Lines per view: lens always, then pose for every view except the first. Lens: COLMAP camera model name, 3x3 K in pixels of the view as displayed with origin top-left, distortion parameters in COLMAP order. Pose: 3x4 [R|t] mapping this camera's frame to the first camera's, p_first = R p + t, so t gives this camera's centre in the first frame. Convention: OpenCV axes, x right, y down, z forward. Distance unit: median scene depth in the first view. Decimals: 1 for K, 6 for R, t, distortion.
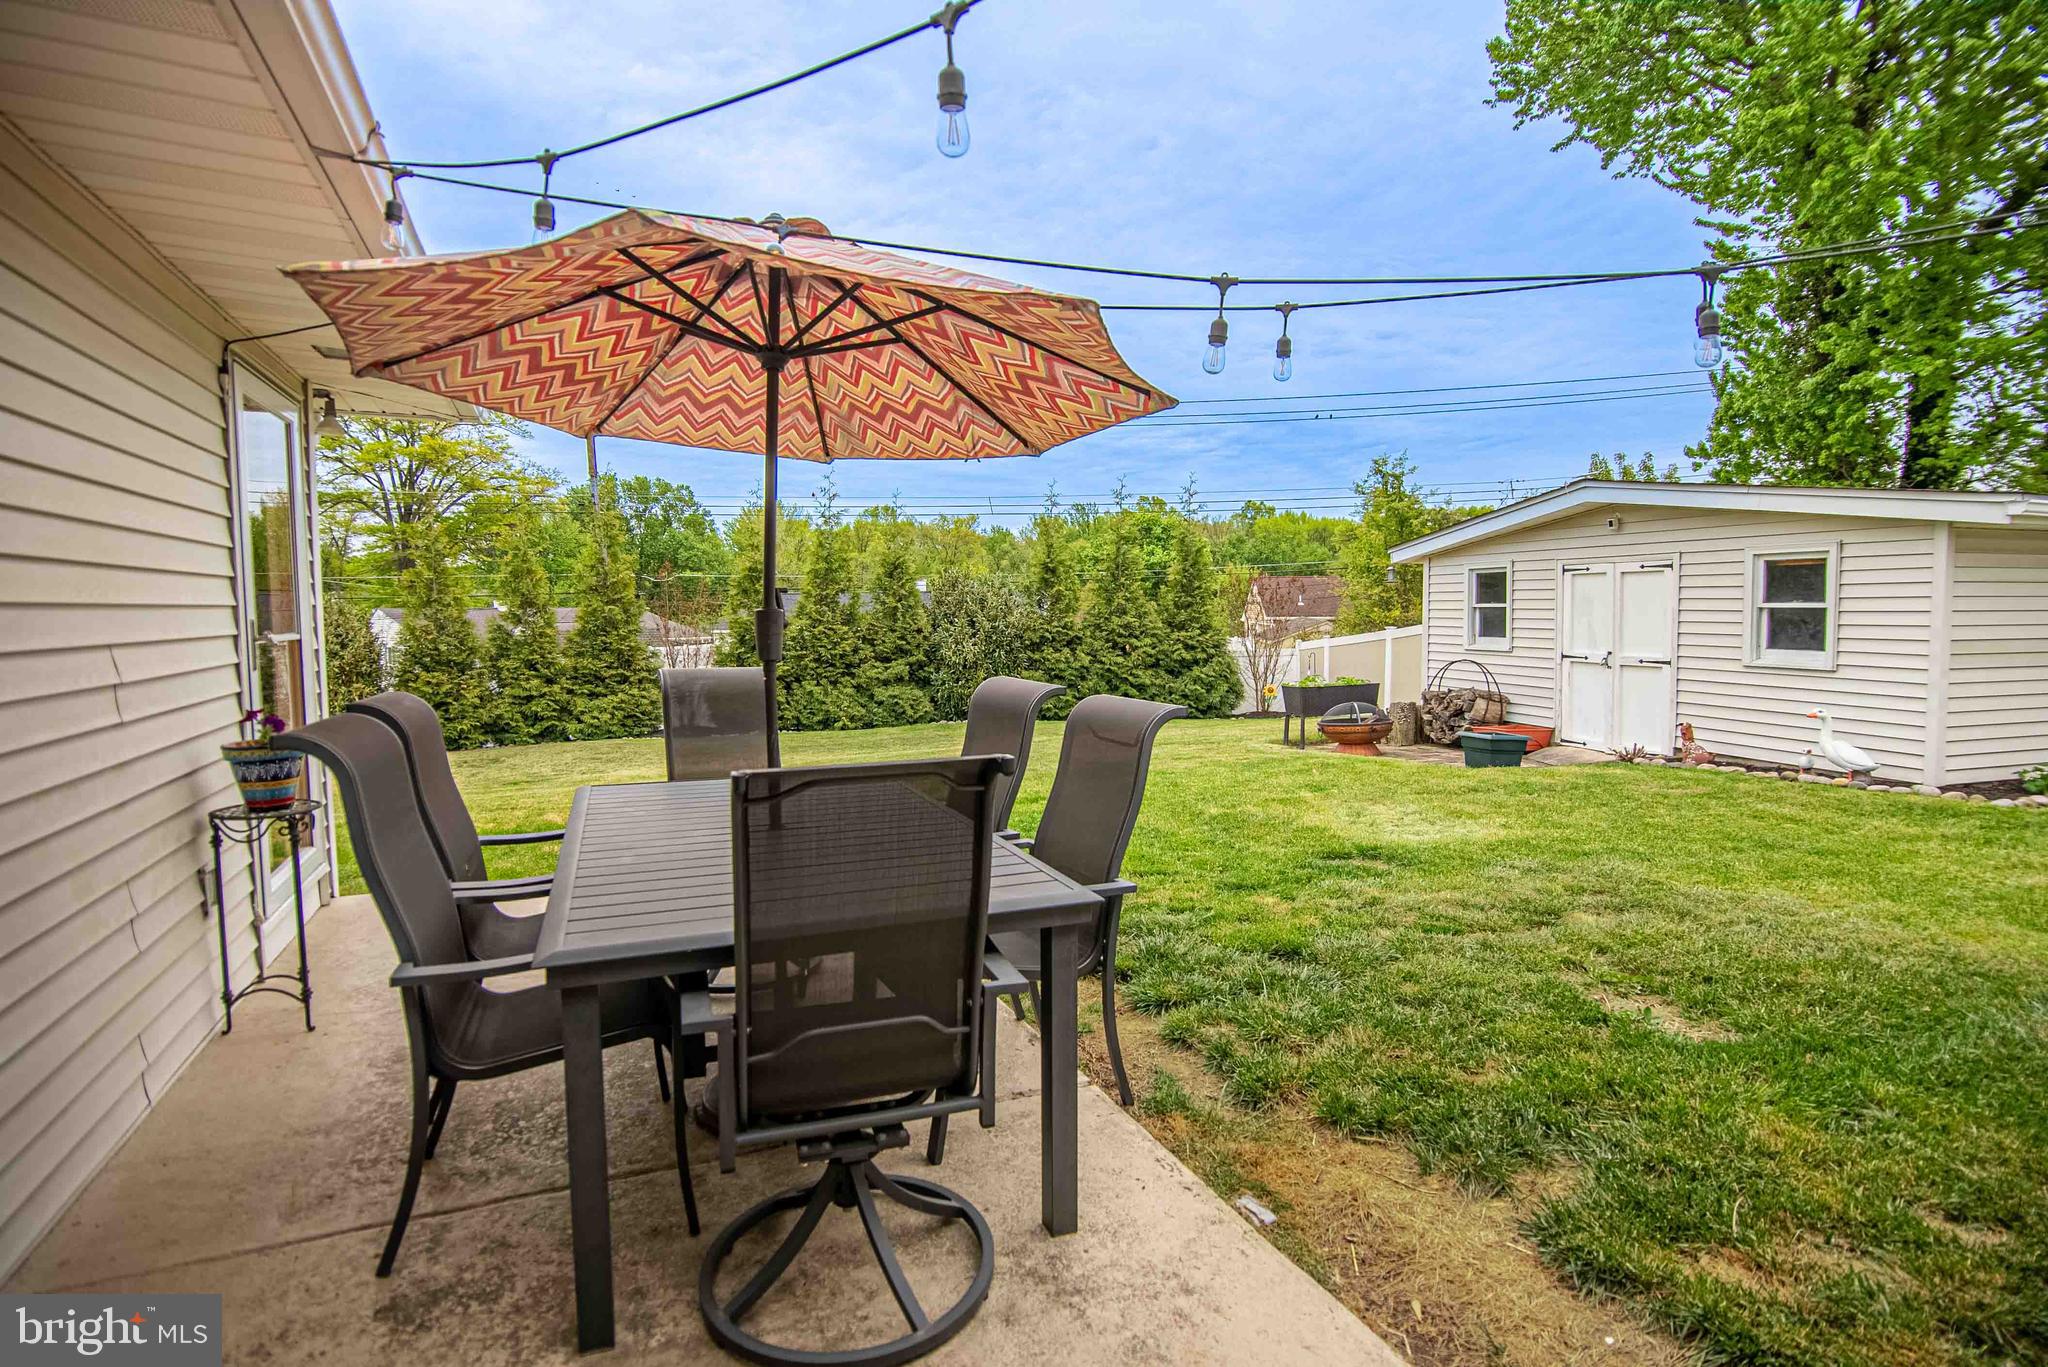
lens RADIAL K [[1004.5, 0, 1023.1], [0, 1004.5, 674.8], [0, 0, 1]] dist [-0.020055, 0.000584]
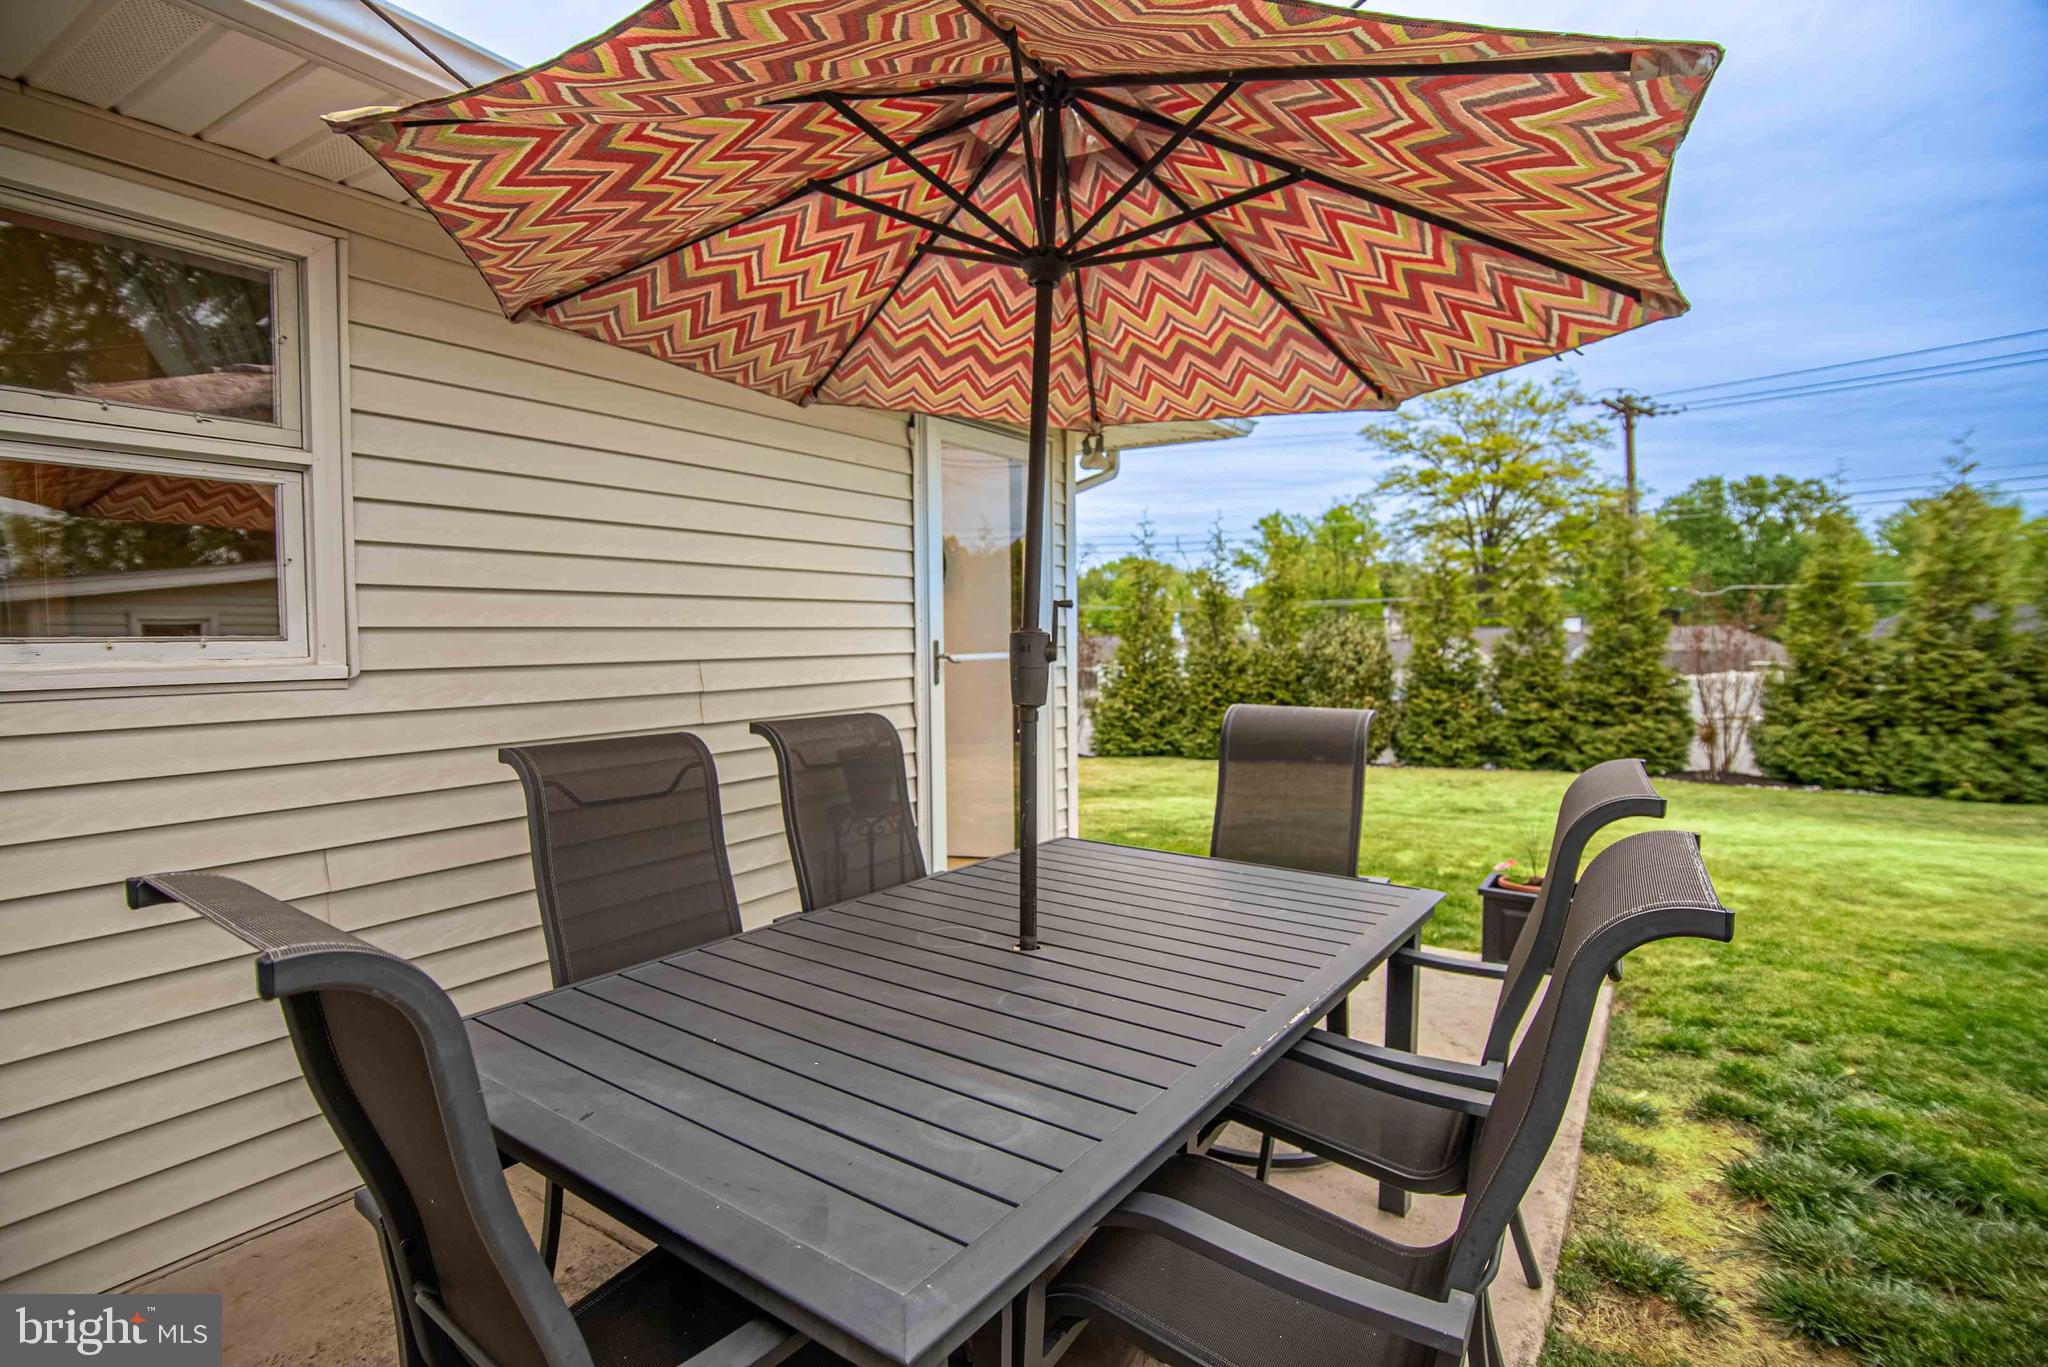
lens RADIAL K [[1000.3, 0, 1022.7], [0, 1000.3, 677.6], [0, 0, 1]] dist [-0.021818, 0.000149]
pose [[0.535399, 0.038028, -0.843743, 0.042498], [-0.051448, 0.998599, 0.012360, -0.005575], [0.843031, 0.036792, 0.536605, 0.084455]]
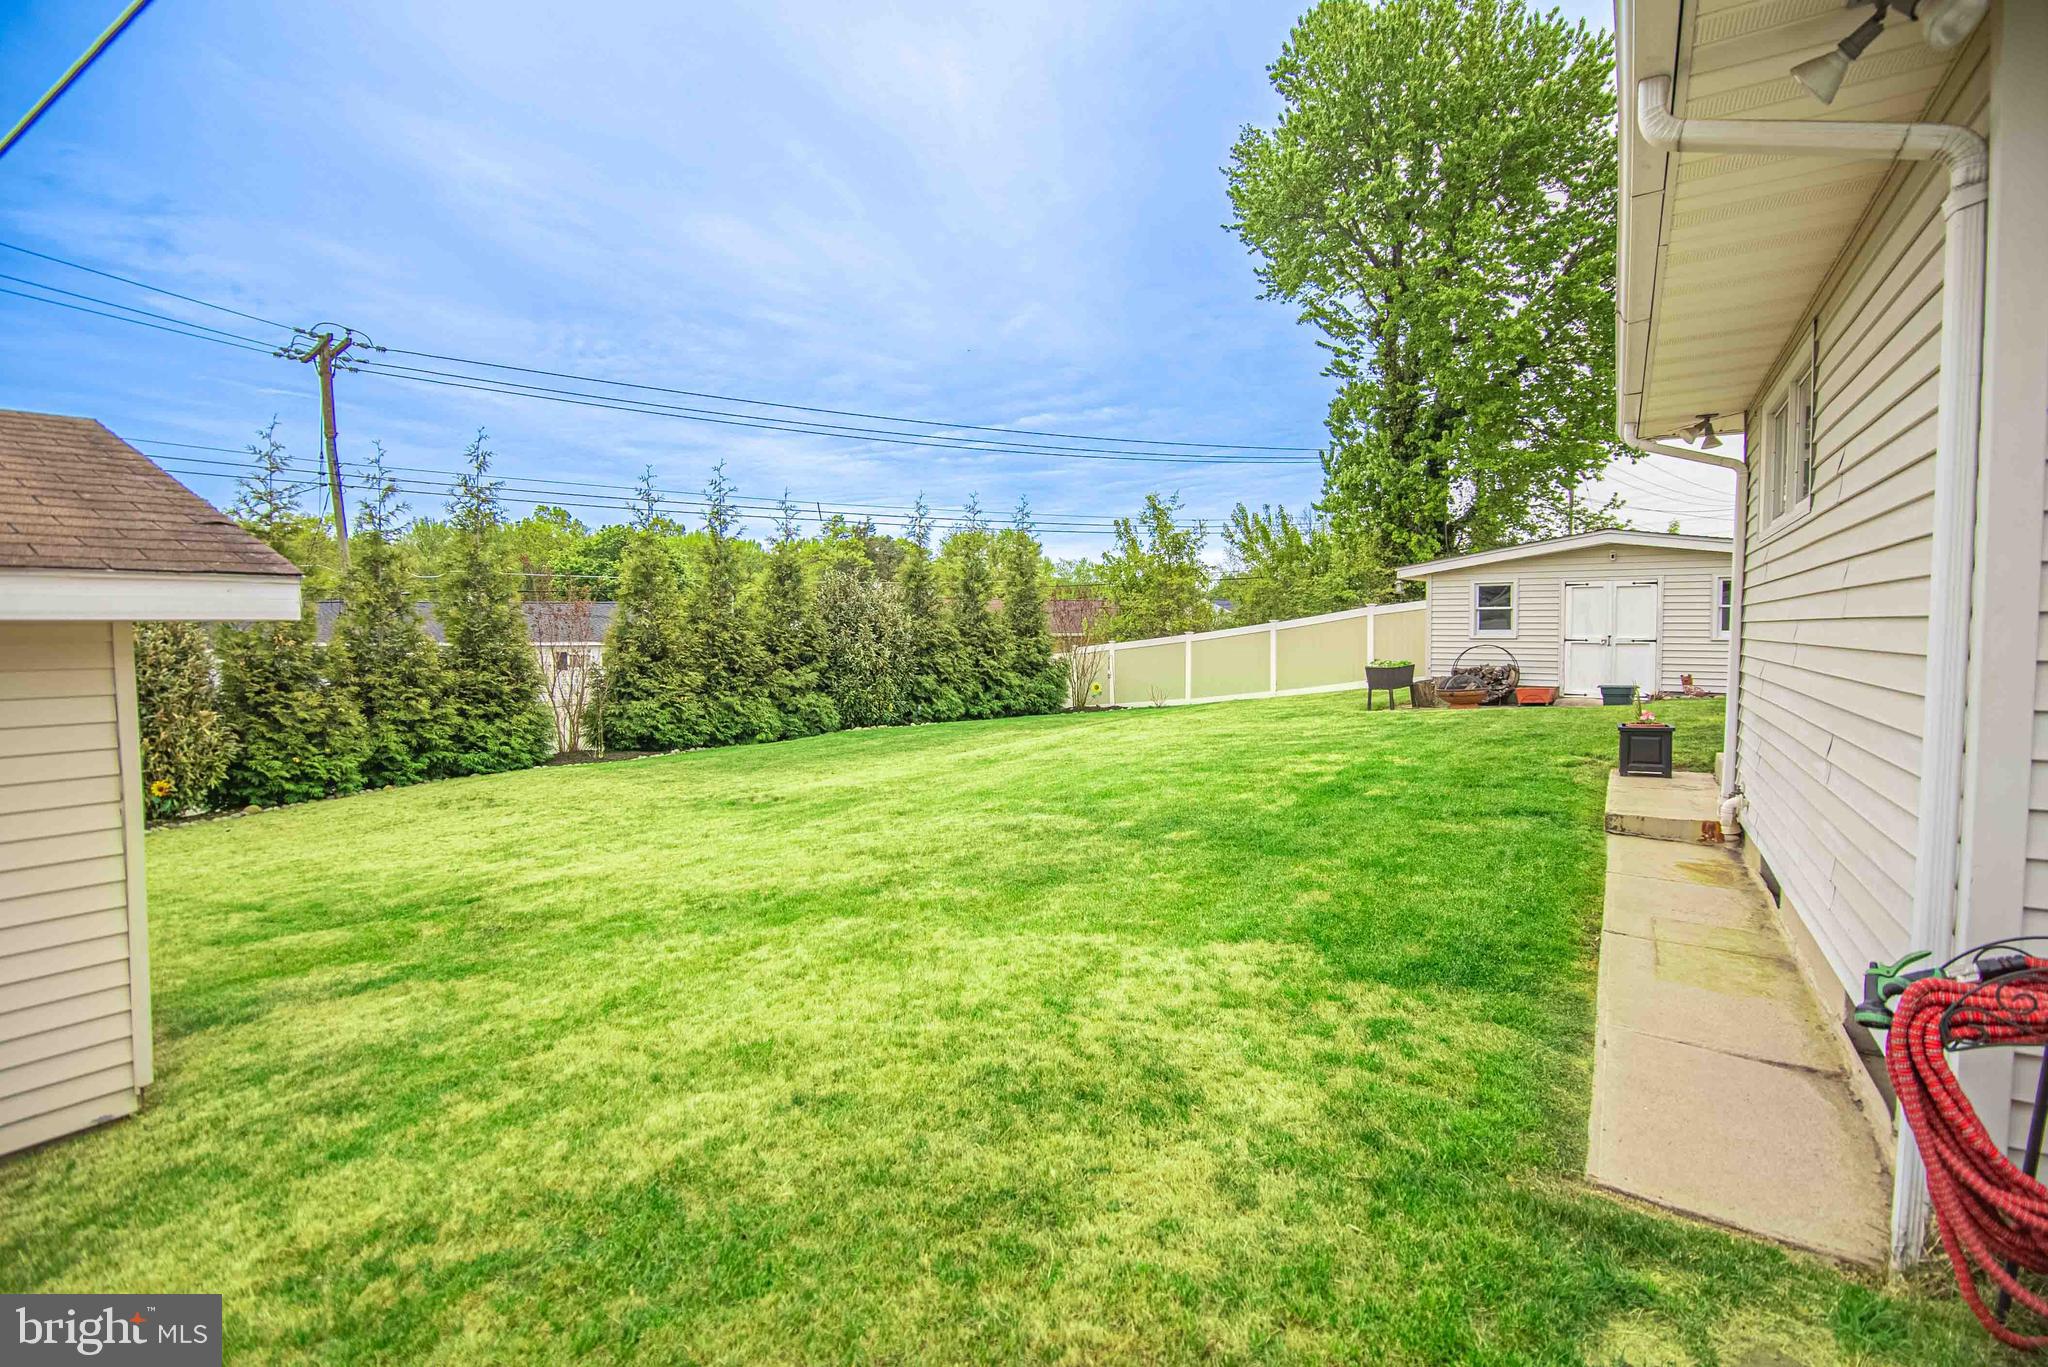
lens RADIAL K [[1012.8, 0, 1024.0], [0, 1012.8, 683.5], [0, 0, 1]] dist [-0.015845, 0.000056]
pose [[0.813689, -0.028388, 0.580607, -0.539100], [0.036895, 0.999315, -0.002847, 0.011812], [-0.580129, 0.023738, 0.814179, 0.102193]]
